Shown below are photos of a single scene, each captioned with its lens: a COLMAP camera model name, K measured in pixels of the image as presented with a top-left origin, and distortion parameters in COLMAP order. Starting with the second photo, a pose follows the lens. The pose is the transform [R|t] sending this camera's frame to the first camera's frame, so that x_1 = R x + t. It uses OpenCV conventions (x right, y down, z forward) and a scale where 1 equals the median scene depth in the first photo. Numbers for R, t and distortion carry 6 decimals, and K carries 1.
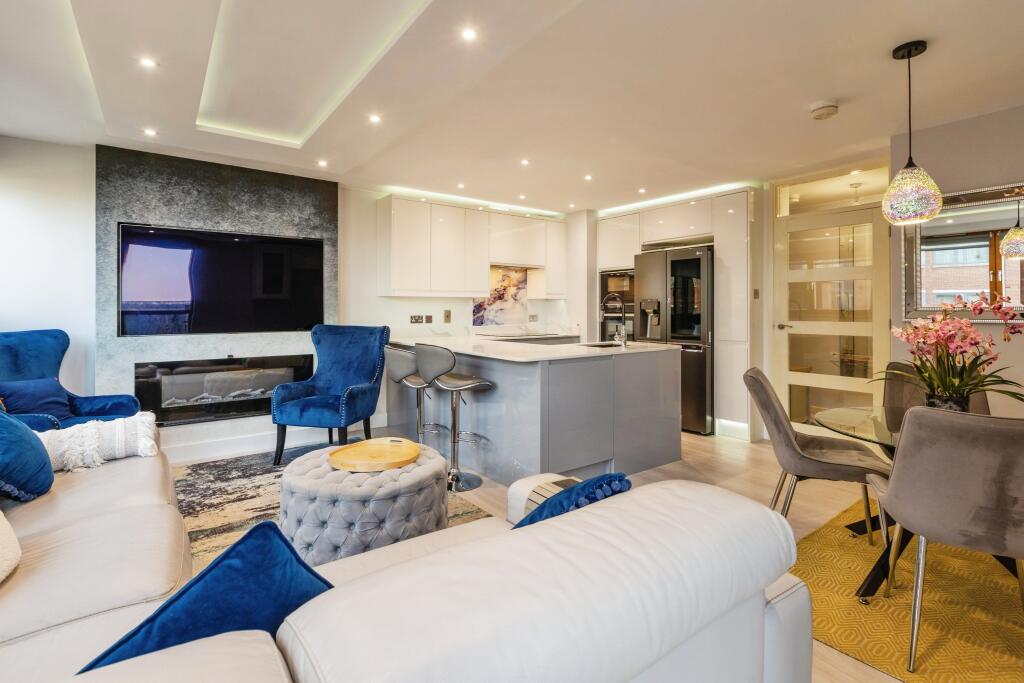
lens RADIAL K [[481.5, 0, 504.5], [0, 481.5, 308.1], [0, 0, 1]] dist [-0.004828, -0.000589]
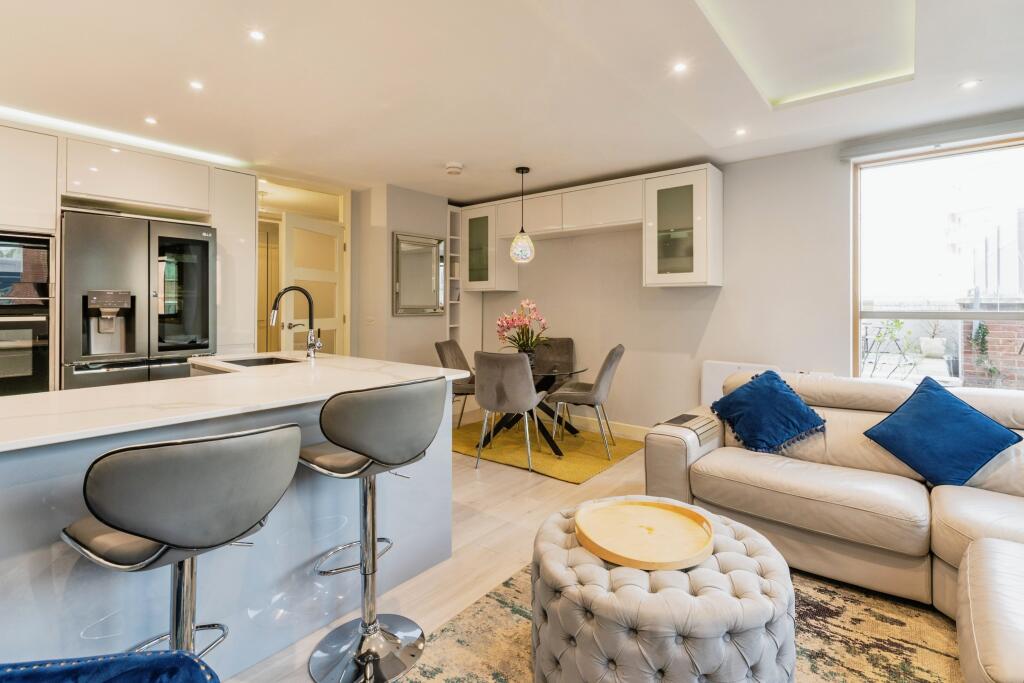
lens RADIAL K [[481.5, 0, 522.2], [0, 481.5, 307.0], [0, 0, 1]] dist [-0.004828, -0.000589]
pose [[-0.258740, 0.007871, 0.965915, -0.414758], [-0.001997, 0.999960, -0.008683, 0.005266], [-0.965945, -0.004176, -0.258714, 0.639245]]
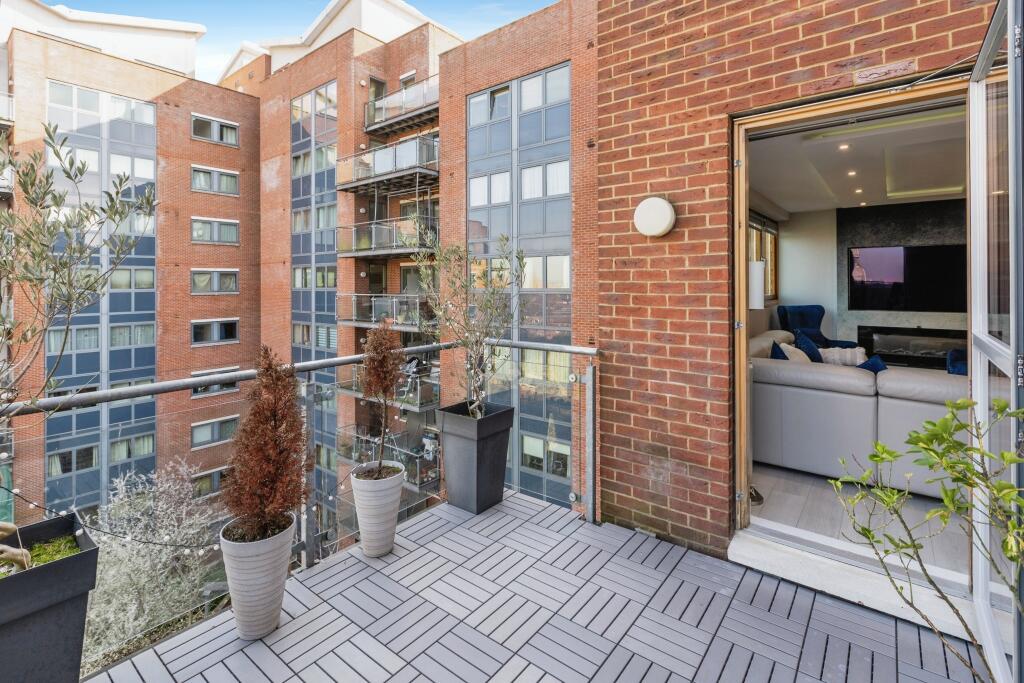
lens RADIAL K [[481.5, 0, 507.2], [0, 481.5, 281.0], [0, 0, 1]] dist [-0.004828, -0.000589]
pose [[0.264390, -0.004601, -0.964405, 0.447758], [0.008010, 0.999965, -0.002574, -0.042038], [0.964383, -0.007044, 0.264417, -0.535911]]
